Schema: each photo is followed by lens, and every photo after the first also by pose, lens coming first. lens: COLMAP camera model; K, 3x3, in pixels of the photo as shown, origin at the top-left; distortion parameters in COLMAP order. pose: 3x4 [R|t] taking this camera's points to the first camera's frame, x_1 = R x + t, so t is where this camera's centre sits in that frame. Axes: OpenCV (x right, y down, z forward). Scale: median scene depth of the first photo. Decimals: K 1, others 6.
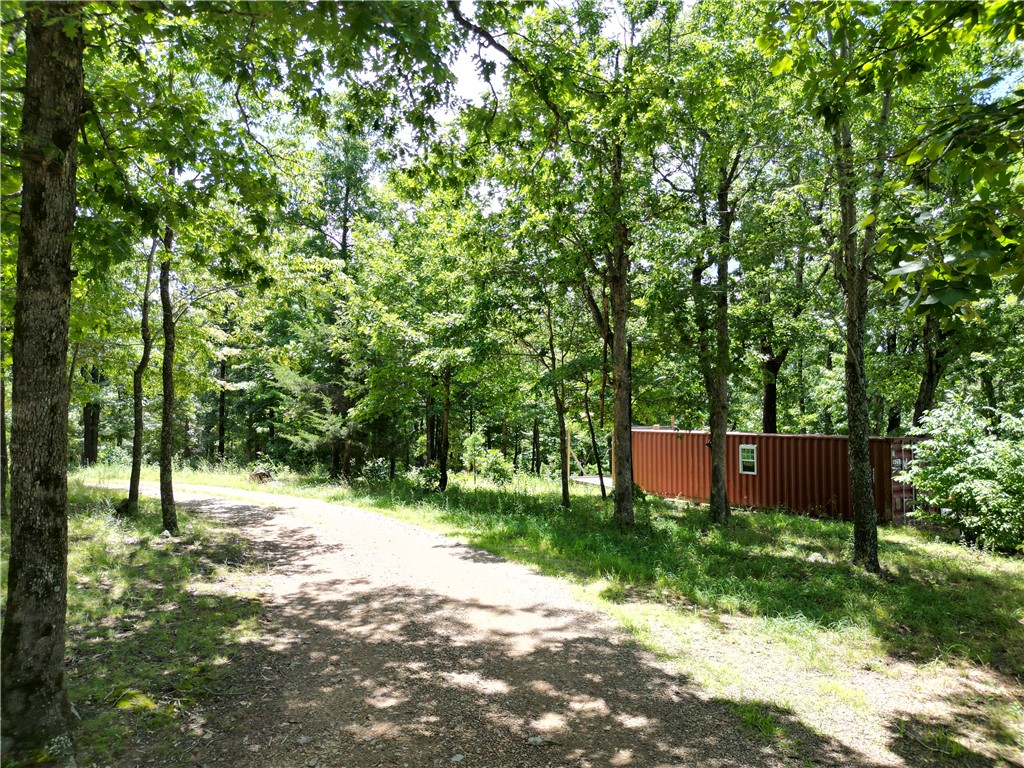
lens RADIAL K [[721.4, 0, 515.2], [0, 721.4, 377.4], [0, 0, 1]] dist [0.020777, -0.009128]
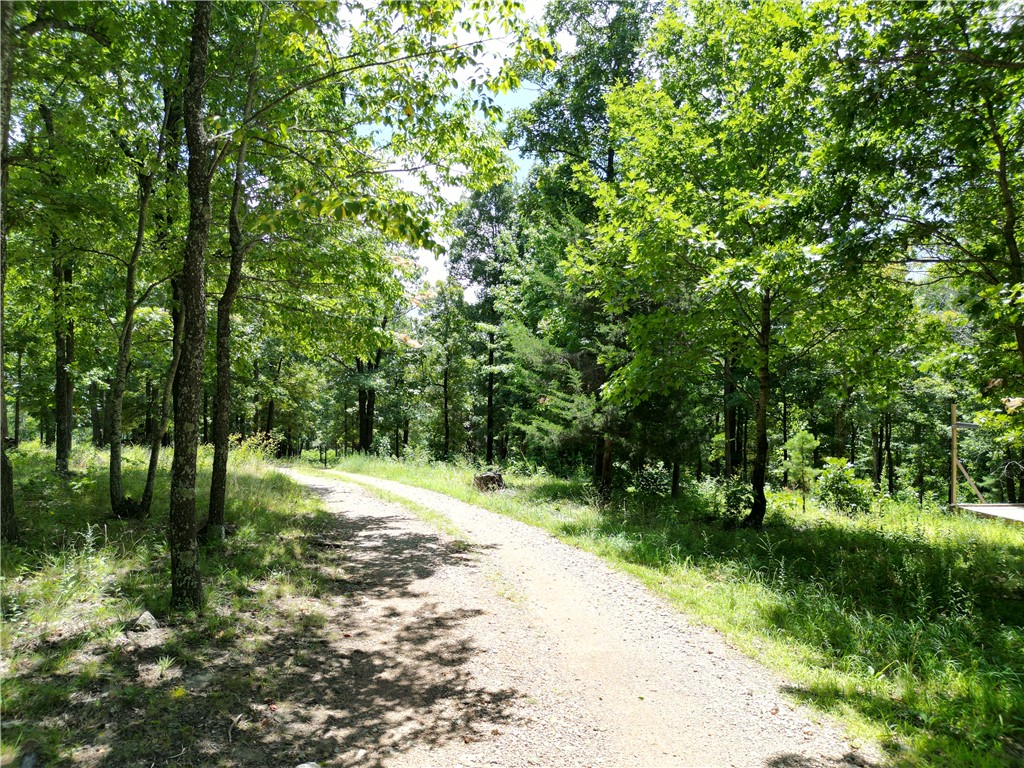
lens RADIAL K [[721.4, 0, 514.9], [0, 721.4, 382.9], [0, 0, 1]] dist [0.020777, -0.009128]
pose [[0.921015, 0.000065, -0.389527, -0.050066], [0.002555, 0.999977, 0.006207, 0.035892], [0.389519, -0.006712, 0.920994, 0.360537]]
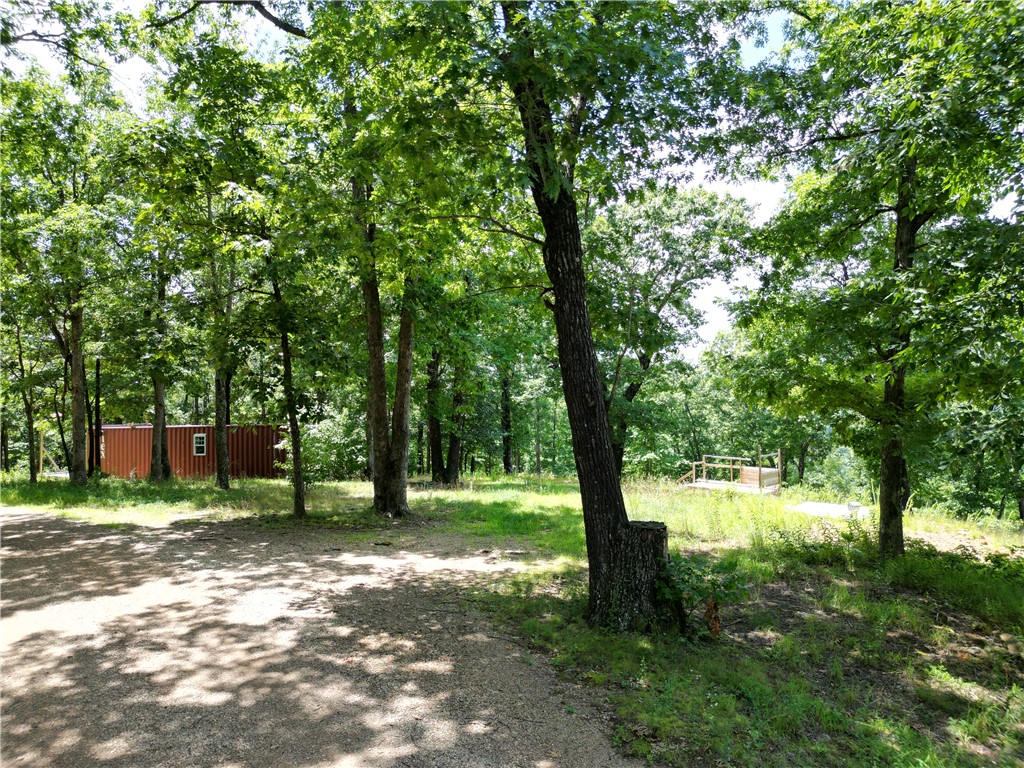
lens RADIAL K [[721.4, 0, 481.4], [0, 721.4, 386.6], [0, 0, 1]] dist [0.020777, -0.009128]
pose [[0.817963, -0.012567, 0.575134, -0.016787], [0.005549, 0.999887, 0.013957, -0.008852], [-0.575244, -0.008225, 0.817940, -0.404972]]
